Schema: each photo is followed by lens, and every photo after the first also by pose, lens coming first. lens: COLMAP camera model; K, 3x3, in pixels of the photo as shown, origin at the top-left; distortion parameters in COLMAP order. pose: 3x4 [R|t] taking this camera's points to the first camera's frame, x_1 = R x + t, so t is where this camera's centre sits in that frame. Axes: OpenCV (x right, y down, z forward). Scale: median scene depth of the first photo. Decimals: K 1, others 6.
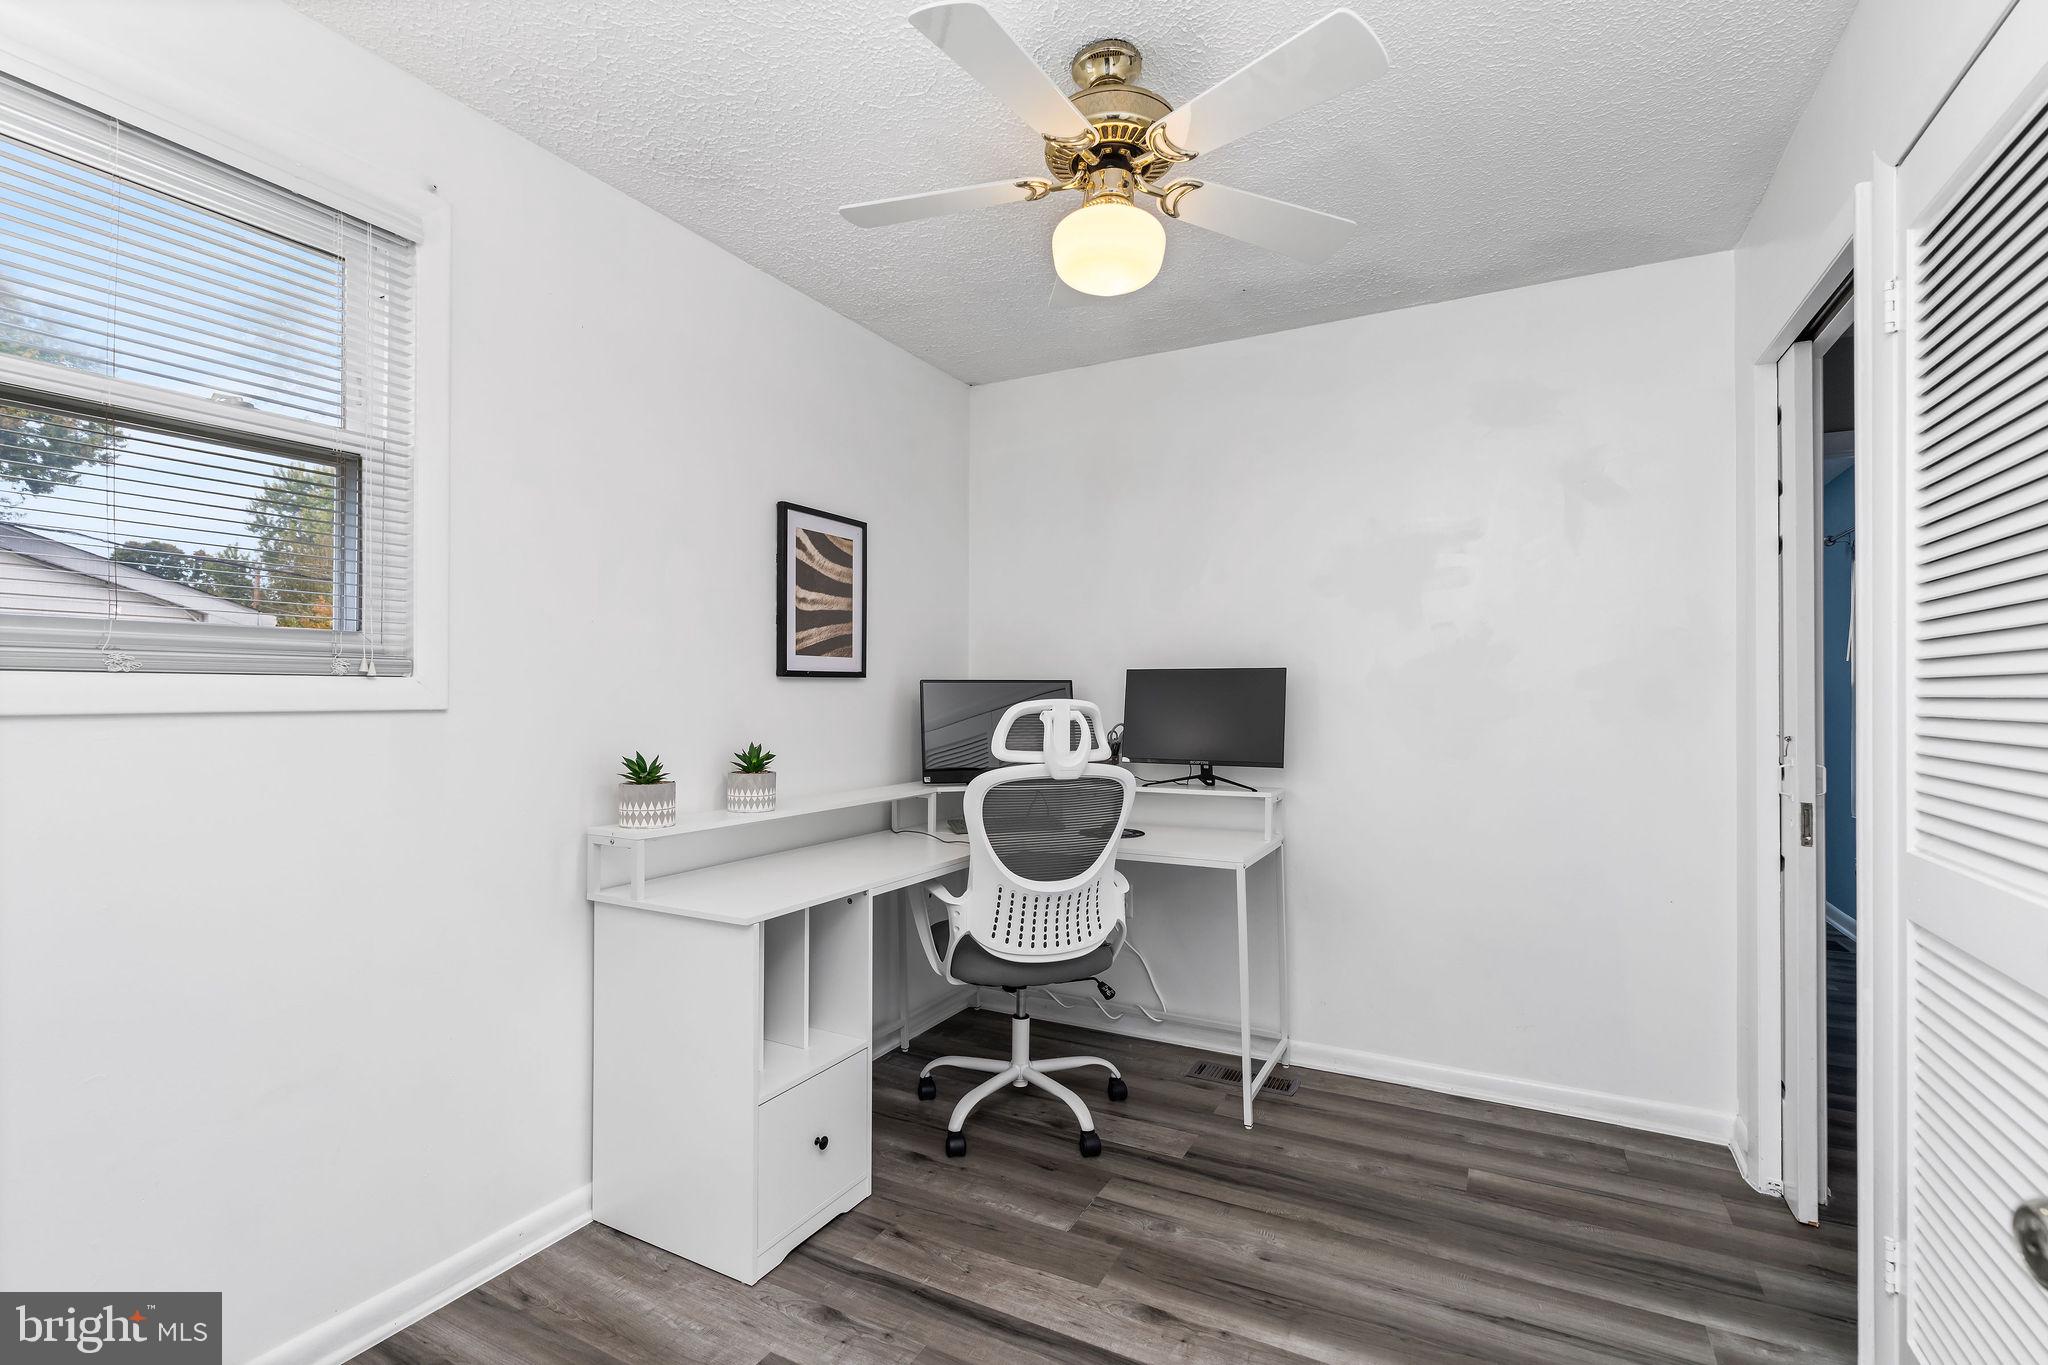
lens RADIAL K [[929.0, 0, 1014.0], [0, 929.0, 680.1], [0, 0, 1]] dist [-0.002203, 0.000290]
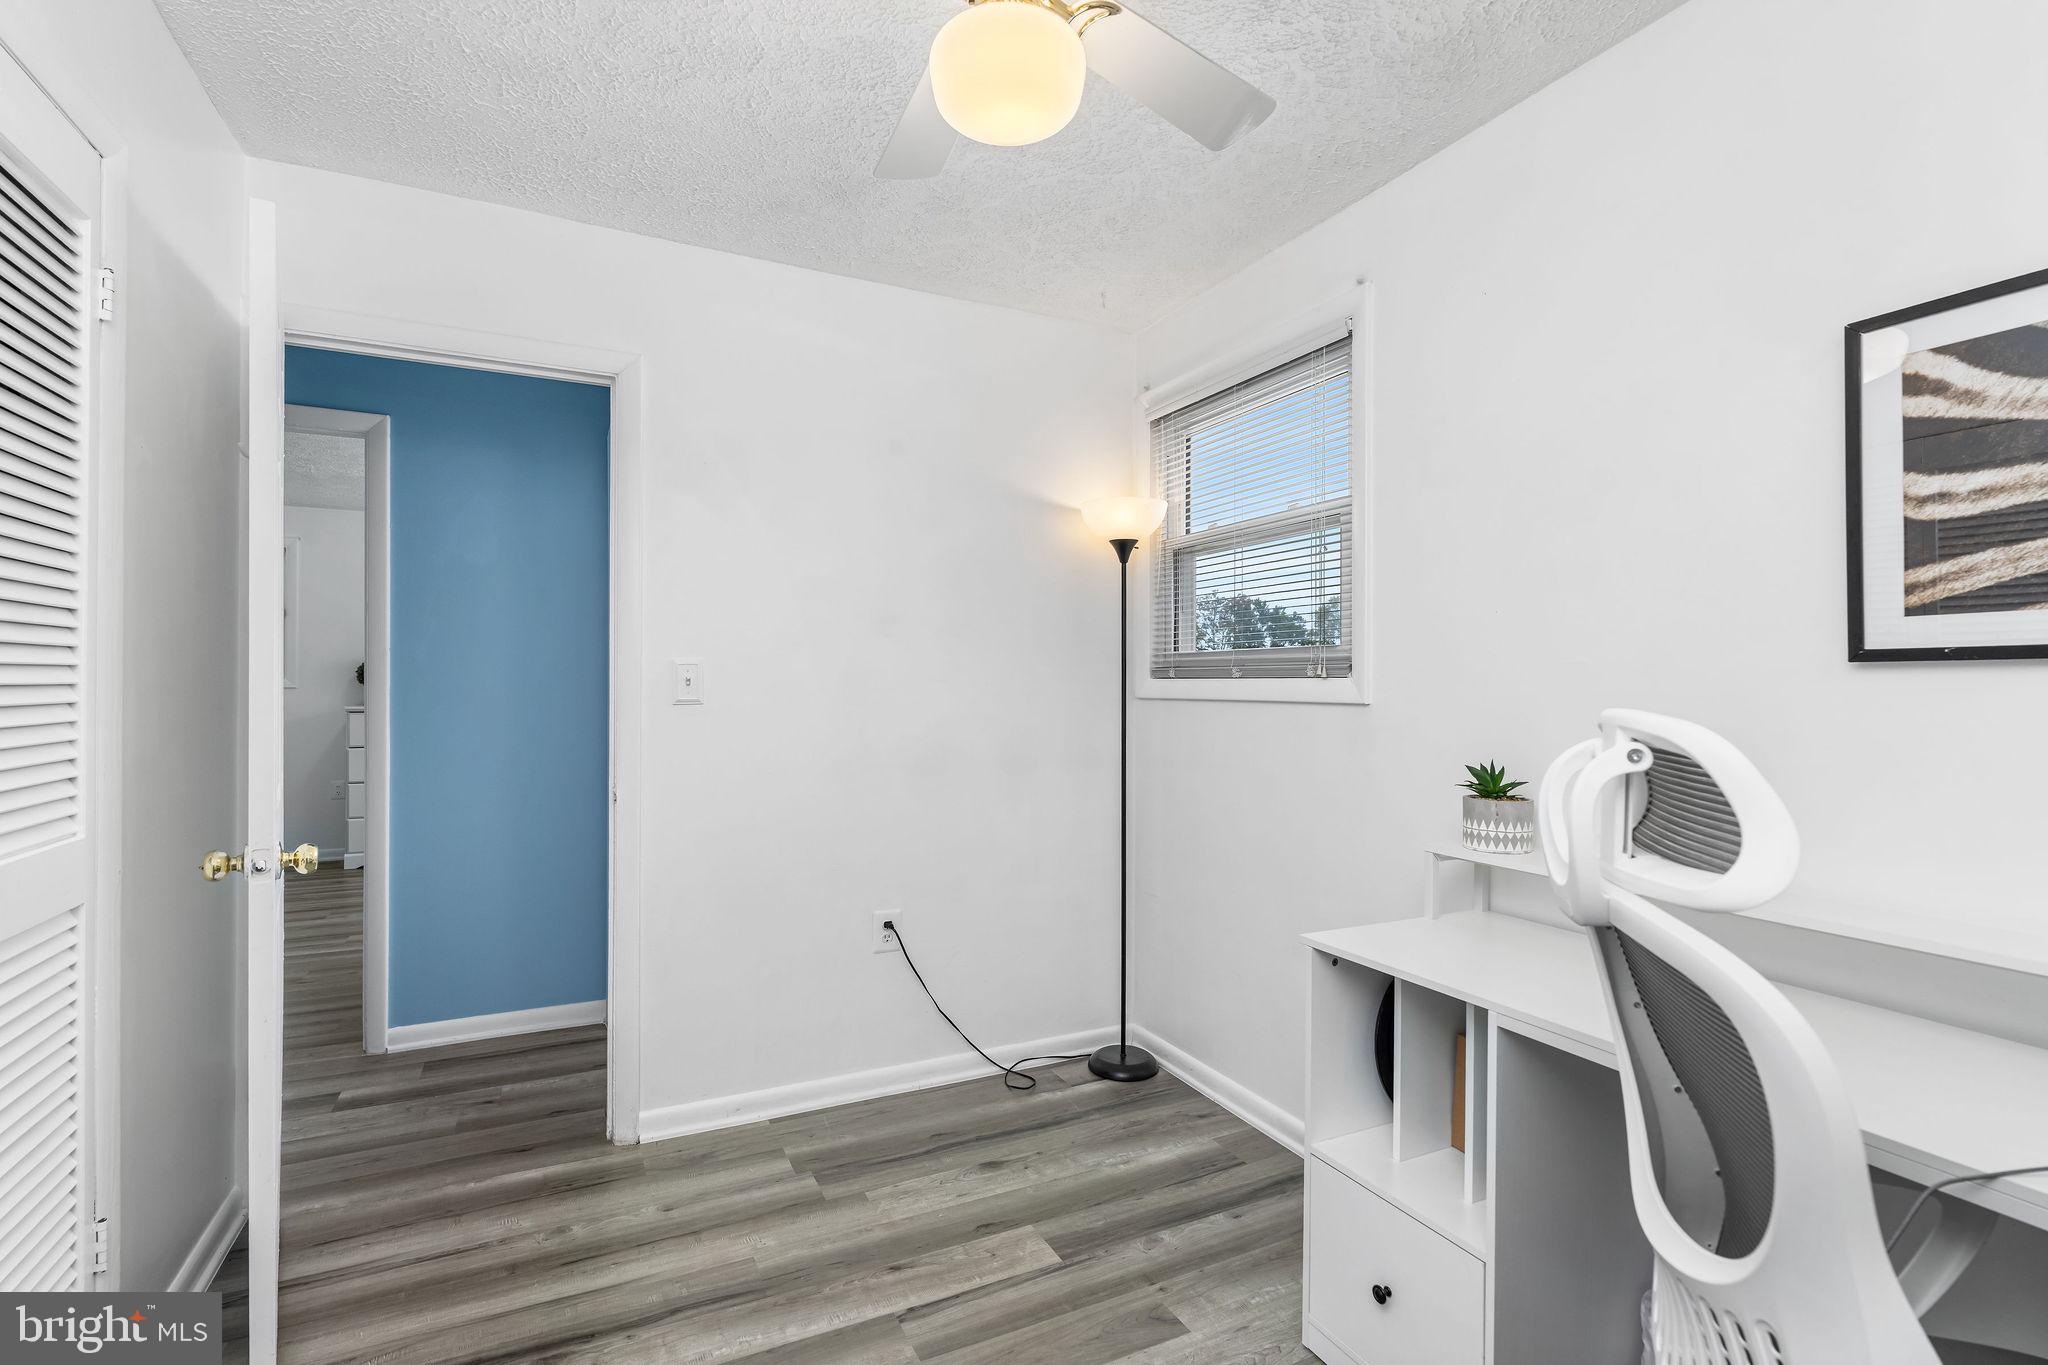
lens RADIAL K [[929.0, 0, 1014.0], [0, 929.0, 680.1], [0, 0, 1]] dist [-0.002203, 0.000290]
pose [[-0.580673, -0.007628, -0.814101, 0.442113], [0.006060, 0.999888, -0.013691, 0.010142], [0.814114, -0.012884, -0.580562, 0.922671]]
